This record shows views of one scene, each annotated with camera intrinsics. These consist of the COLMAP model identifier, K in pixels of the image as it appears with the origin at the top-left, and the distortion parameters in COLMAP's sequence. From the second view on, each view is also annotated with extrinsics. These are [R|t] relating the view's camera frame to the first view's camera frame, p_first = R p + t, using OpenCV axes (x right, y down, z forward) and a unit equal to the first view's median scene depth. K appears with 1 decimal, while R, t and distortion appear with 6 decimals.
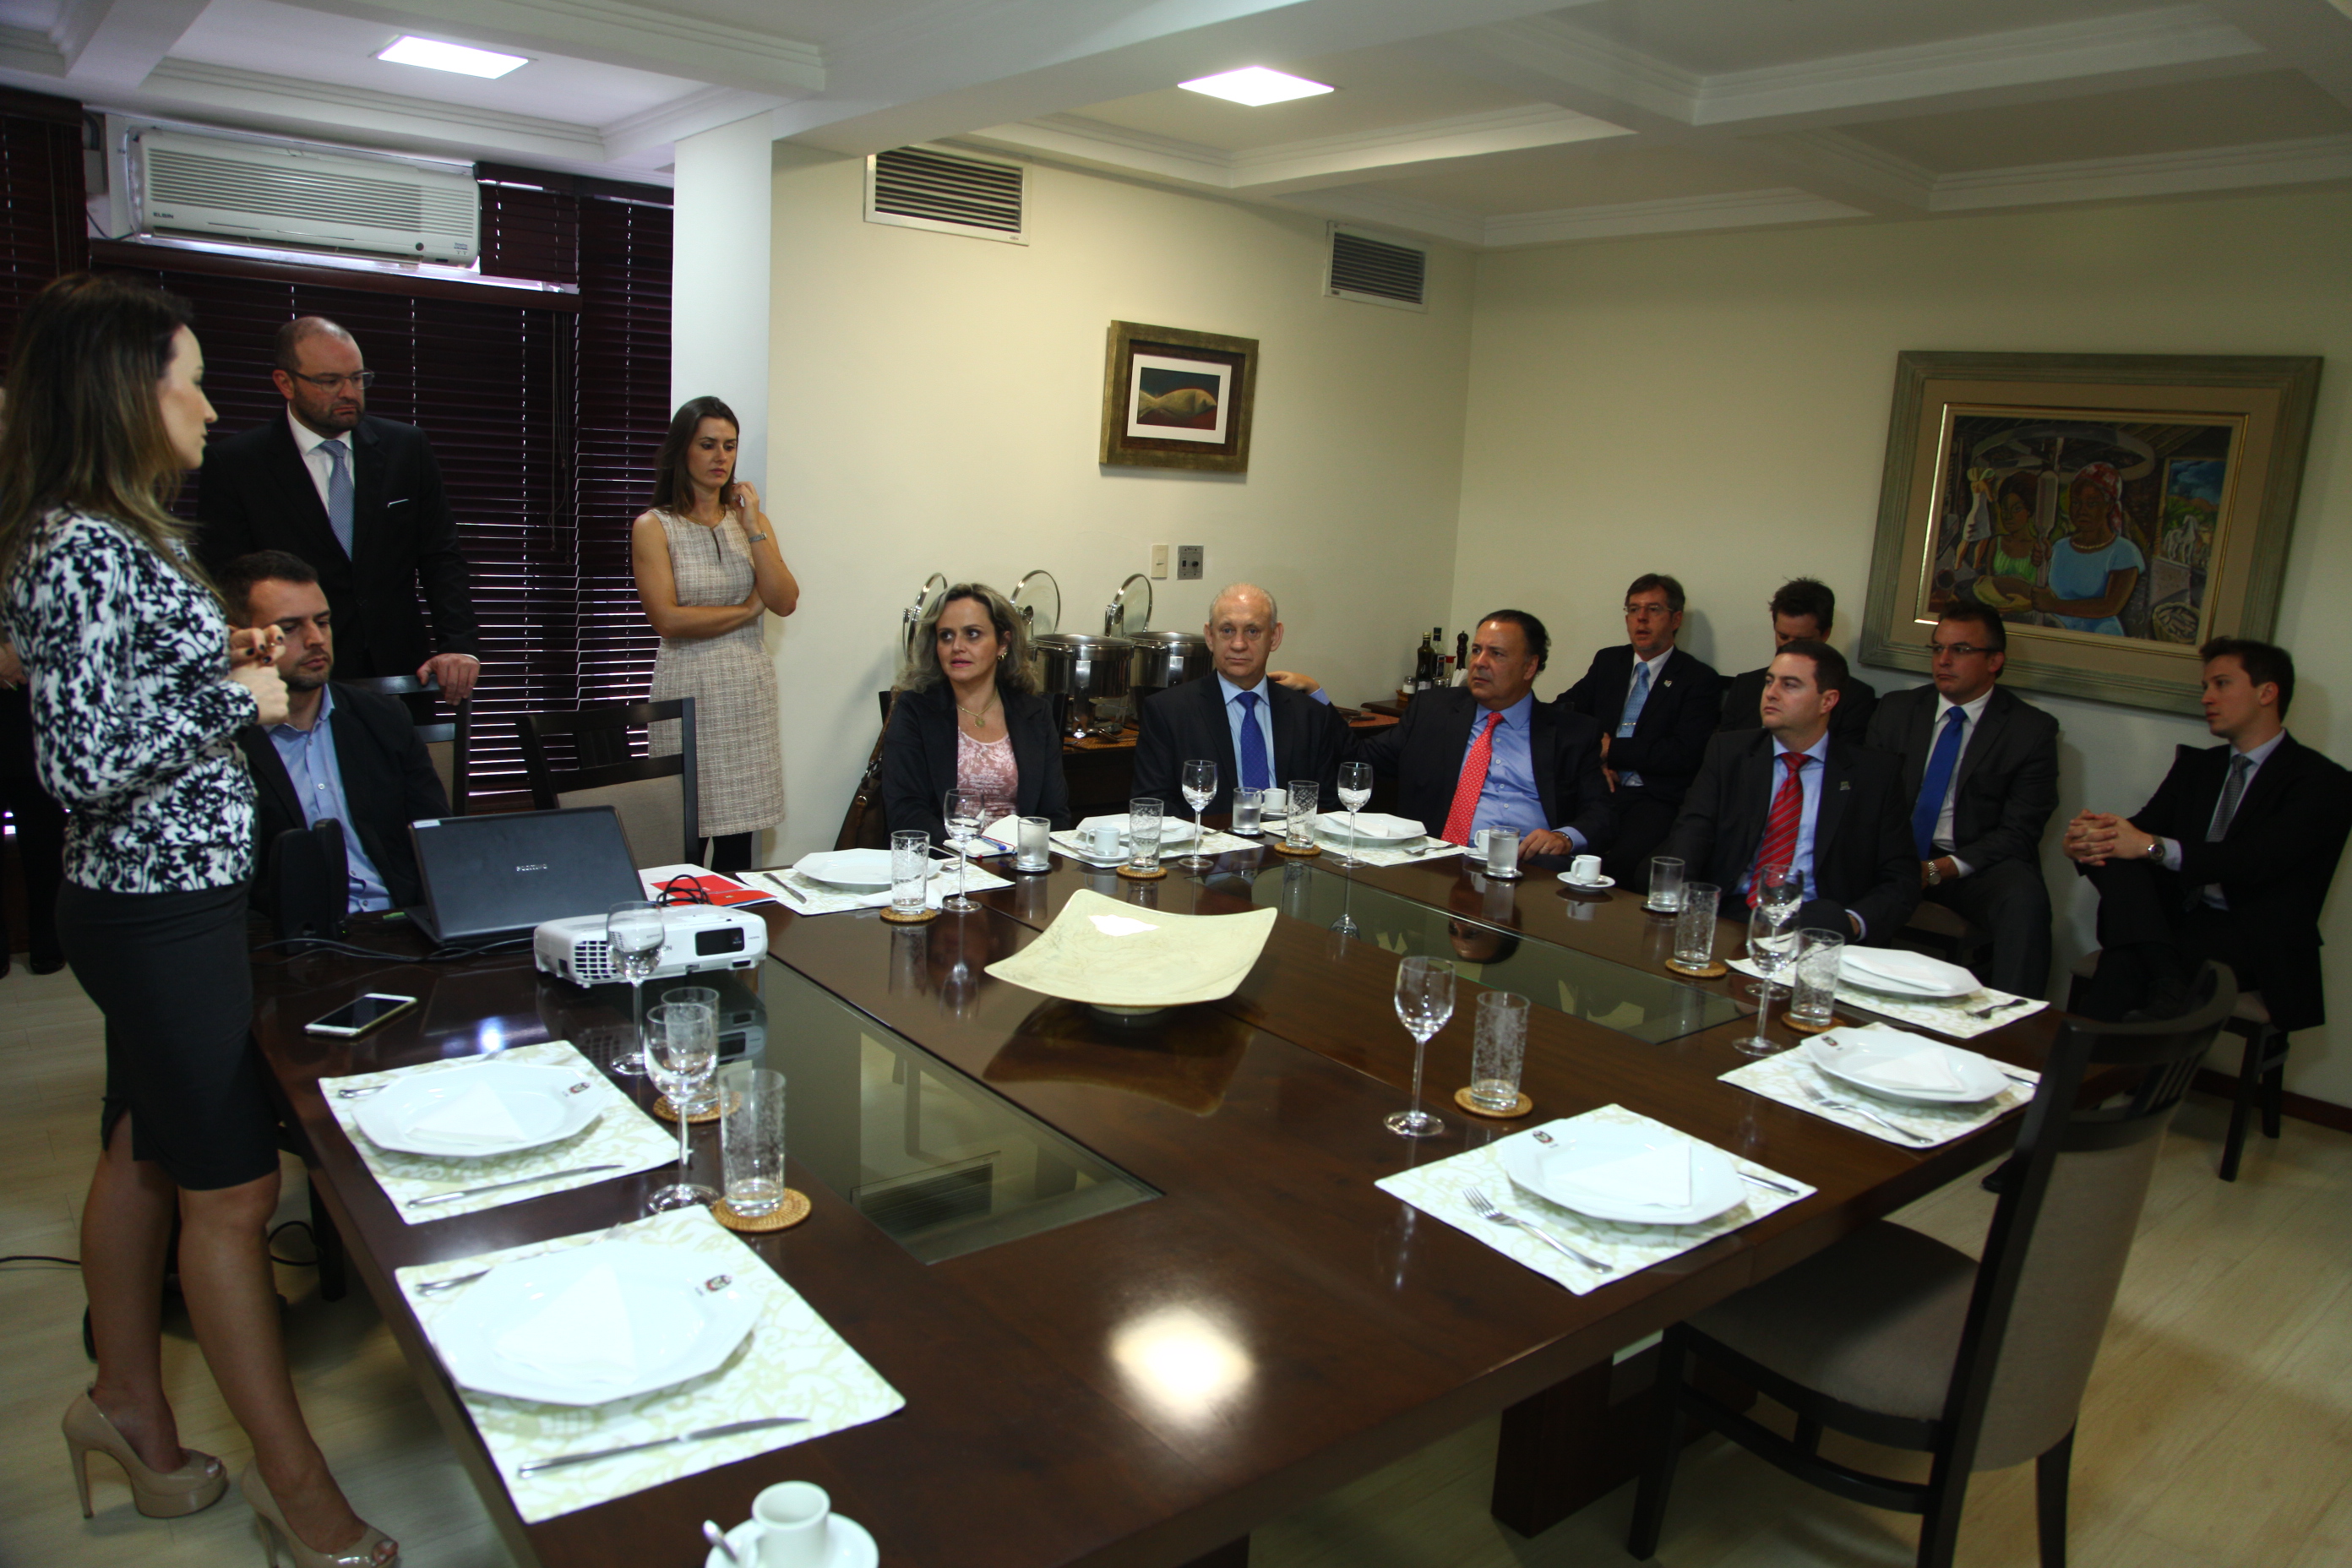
lens RADIAL K [[1588.7, 0, 1176.0], [0, 1588.7, 784.0], [0, 0, 1]] dist [-0.083925, 0.000583]
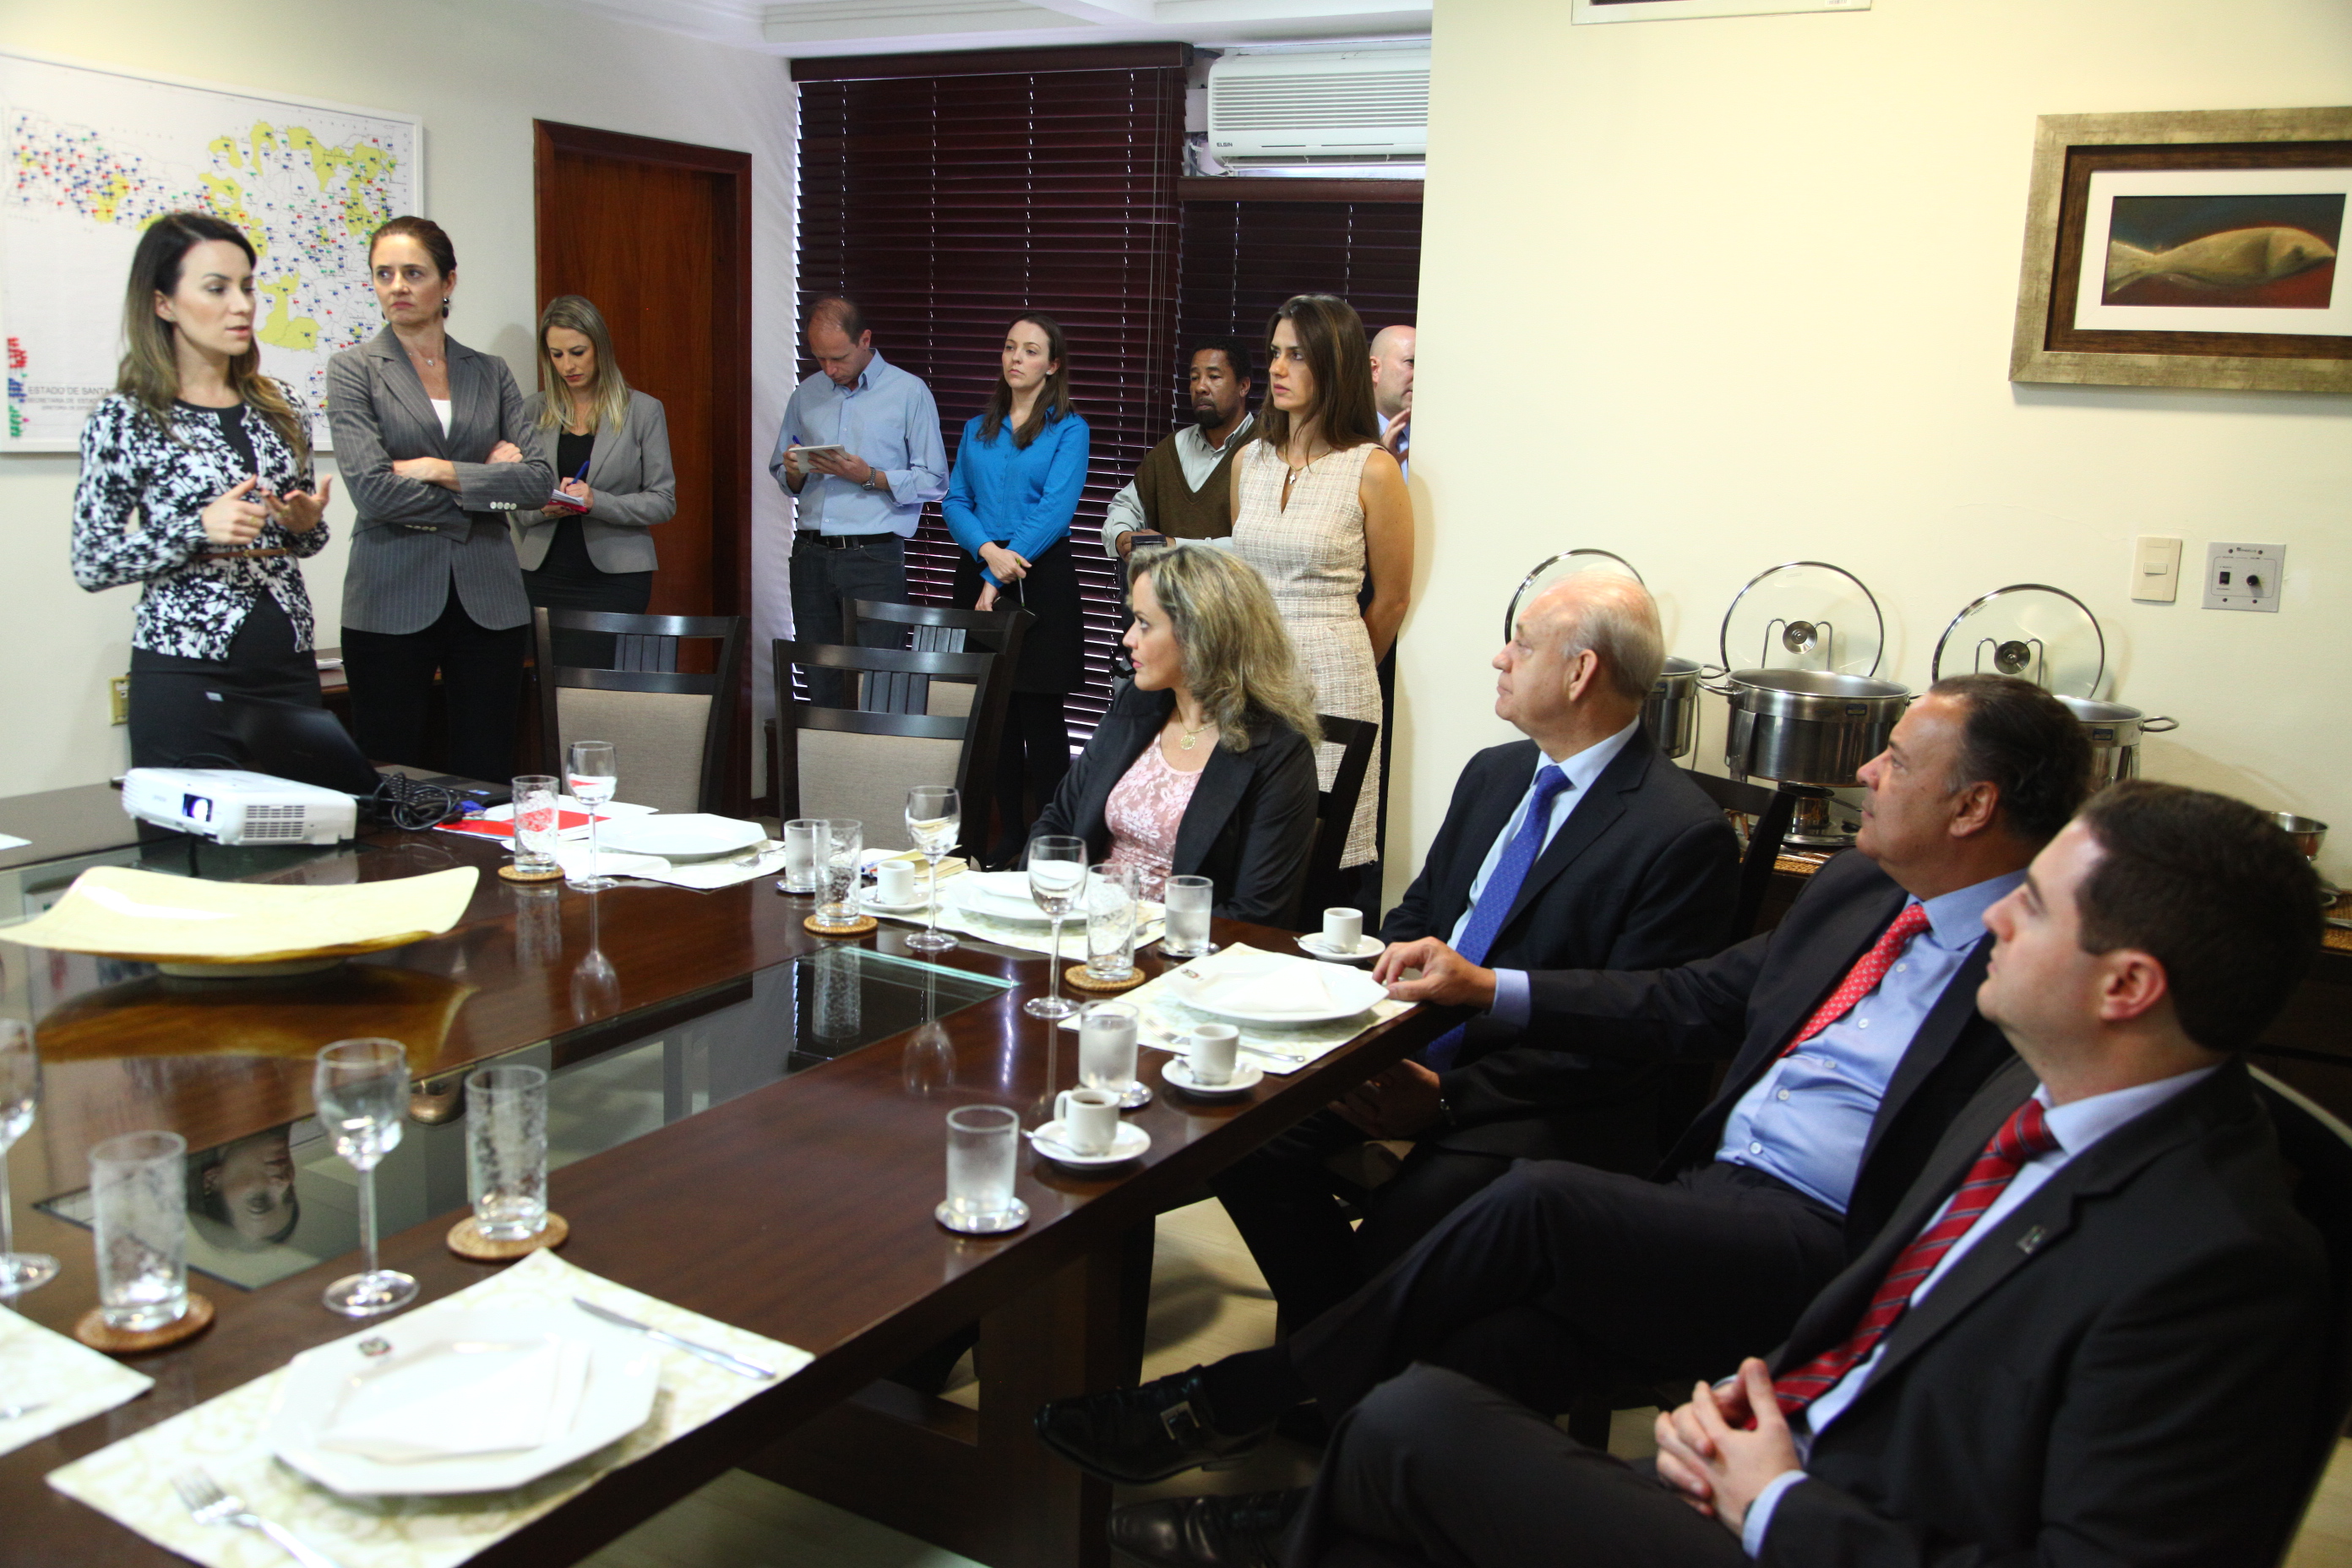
lens RADIAL K [[2048.9, 0, 1176.0], [0, 2048.9, 784.0], [0, 0, 1]] dist [-0.193273, 0.248416]
pose [[0.265569, 0.149078, -0.952496, 0.579378], [-0.201681, 0.974703, 0.096322, -0.075153], [0.942761, 0.166521, 0.288917, 0.566523]]
